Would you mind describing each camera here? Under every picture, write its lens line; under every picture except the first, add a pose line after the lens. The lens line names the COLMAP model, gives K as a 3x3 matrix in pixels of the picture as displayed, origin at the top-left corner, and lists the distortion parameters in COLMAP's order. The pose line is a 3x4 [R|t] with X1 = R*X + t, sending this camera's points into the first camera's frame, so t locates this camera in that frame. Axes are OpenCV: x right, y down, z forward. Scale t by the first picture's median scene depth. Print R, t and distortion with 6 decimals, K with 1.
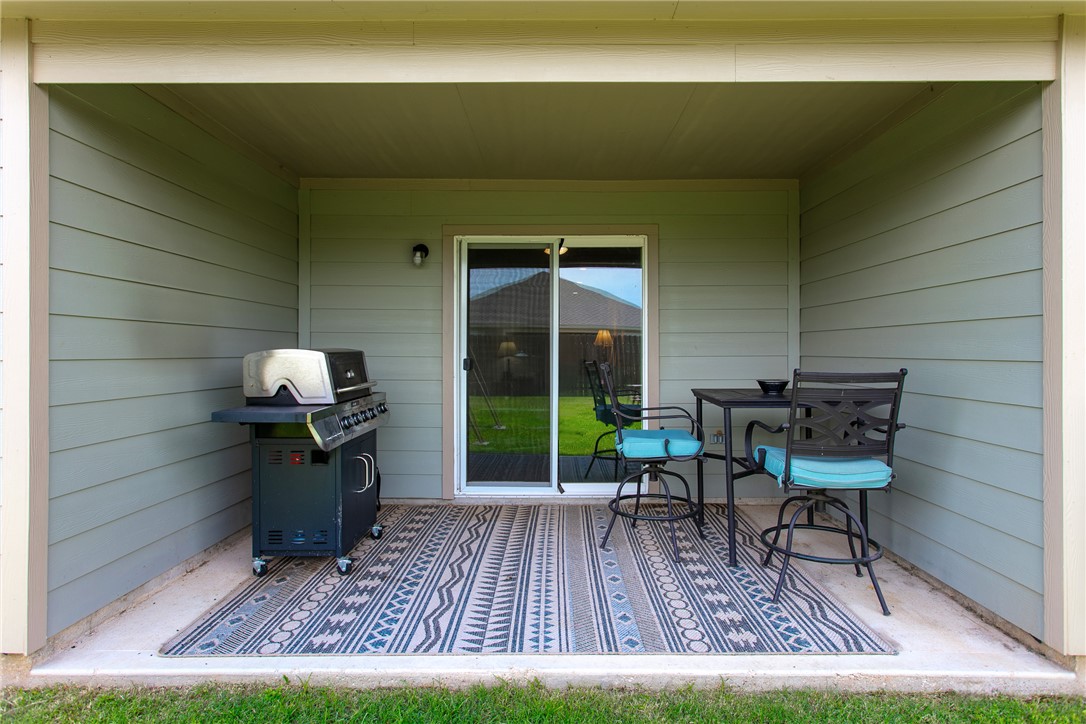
lens RADIAL K [[588.0, 0, 544.2], [0, 588.0, 346.7], [0, 0, 1]] dist [0.002556, 0.001178]
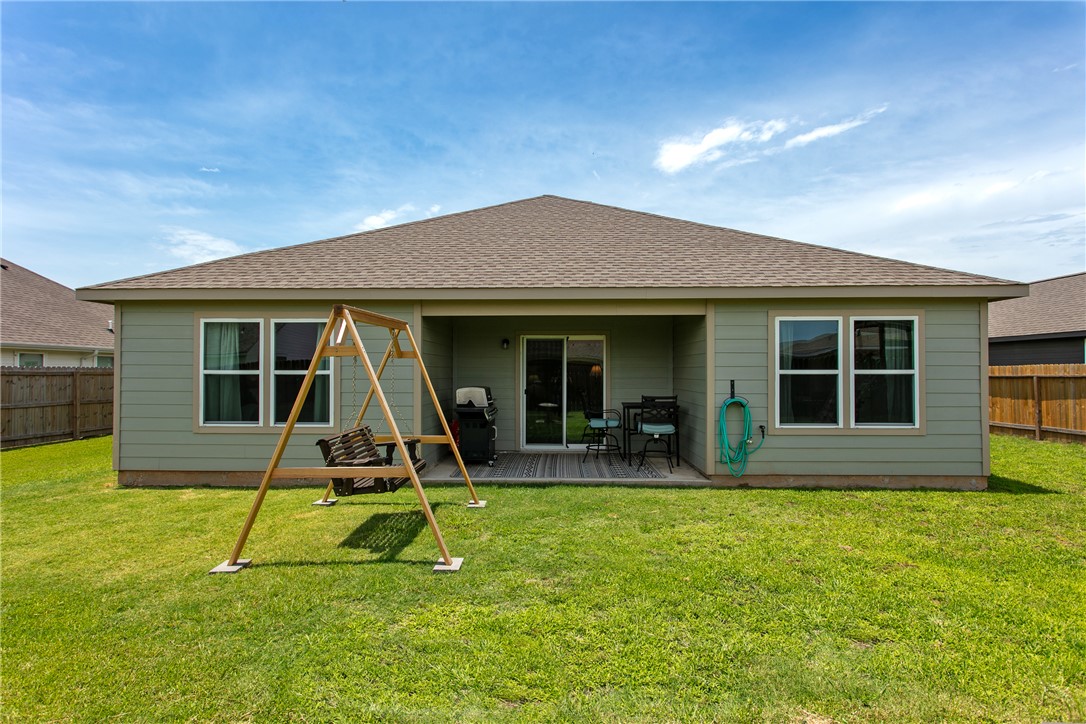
lens RADIAL K [[588.0, 0, 544.2], [0, 588.0, 346.7], [0, 0, 1]] dist [0.002556, 0.001178]
pose [[0.999939, 0.000893, -0.011030, -0.036719], [-0.001263, 0.999437, -0.033539, -0.069453], [0.010994, 0.033551, 0.999377, -1.305808]]
